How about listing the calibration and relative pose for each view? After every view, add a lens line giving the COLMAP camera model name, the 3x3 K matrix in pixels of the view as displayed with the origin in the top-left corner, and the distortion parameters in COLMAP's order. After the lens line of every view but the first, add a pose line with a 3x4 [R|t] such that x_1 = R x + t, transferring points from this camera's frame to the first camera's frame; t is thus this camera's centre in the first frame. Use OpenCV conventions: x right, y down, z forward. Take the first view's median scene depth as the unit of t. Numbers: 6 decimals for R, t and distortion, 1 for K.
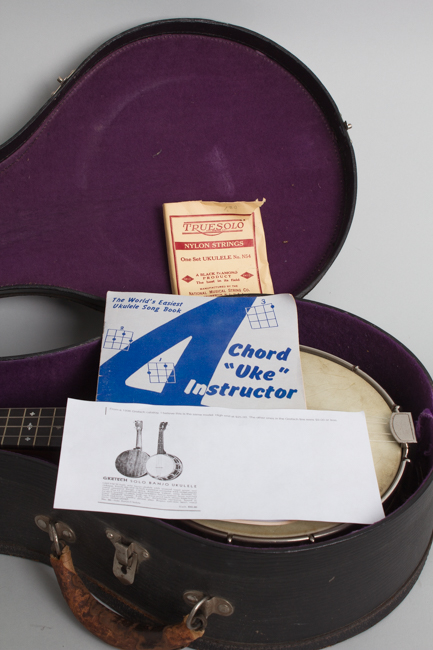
lens RADIAL K [[1129.1, 0, 217.3], [0, 1129.1, 326.6], [0, 0, 1]] dist [-0.022603, 0.000000]
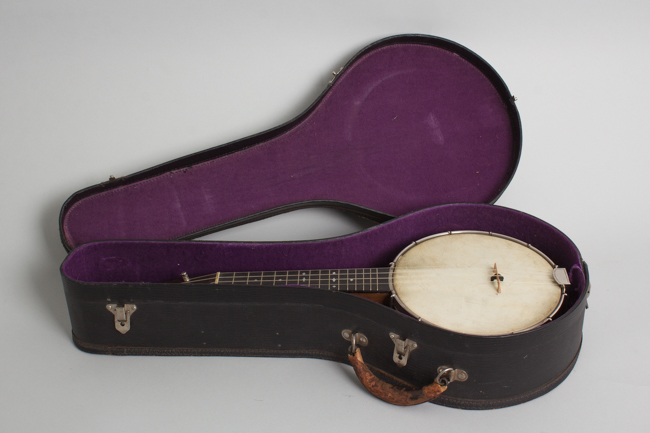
lens RADIAL K [[965.8, 0, 323.8], [0, 965.8, 215.1], [0, 0, 1]] dist [-0.101556, 0.000000]
pose [[0.999047, -0.018251, -0.039655, -0.102946], [0.015127, 0.996861, -0.077712, 0.086570], [0.040949, 0.077038, 0.996187, -0.343005]]
